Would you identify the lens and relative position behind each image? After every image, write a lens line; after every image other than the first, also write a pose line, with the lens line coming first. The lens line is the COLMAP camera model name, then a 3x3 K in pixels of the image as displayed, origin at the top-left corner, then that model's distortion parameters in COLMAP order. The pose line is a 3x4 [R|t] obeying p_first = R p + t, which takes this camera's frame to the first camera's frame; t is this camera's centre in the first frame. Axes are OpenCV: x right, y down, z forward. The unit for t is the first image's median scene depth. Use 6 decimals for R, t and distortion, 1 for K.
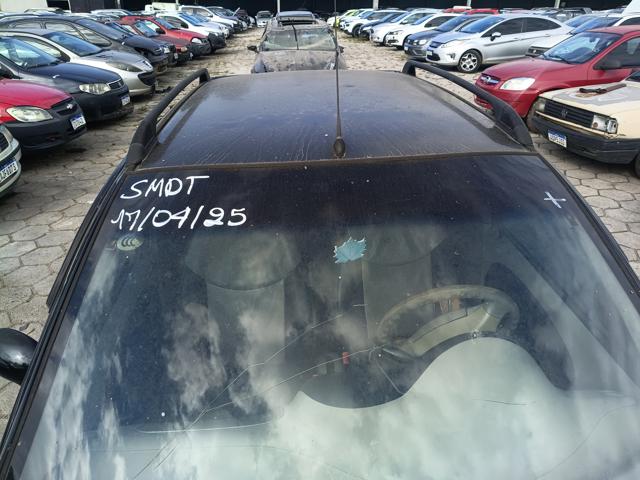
lens RADIAL K [[479.3, 0, 320.0], [0, 479.3, 240.0], [0, 0, 1]] dist [-0.028529, 0.003684]
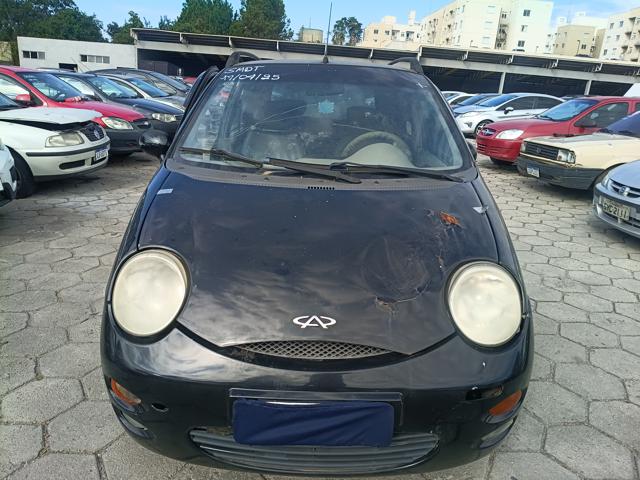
lens RADIAL K [[479.3, 0, 320.0], [0, 479.3, 240.0], [0, 0, 1]] dist [-0.028529, 0.003684]
pose [[0.994577, 0.082817, -0.062916, 0.041840], [-0.091475, 0.984405, -0.150264, 0.178979], [0.049490, 0.155204, 0.986642, -0.191179]]
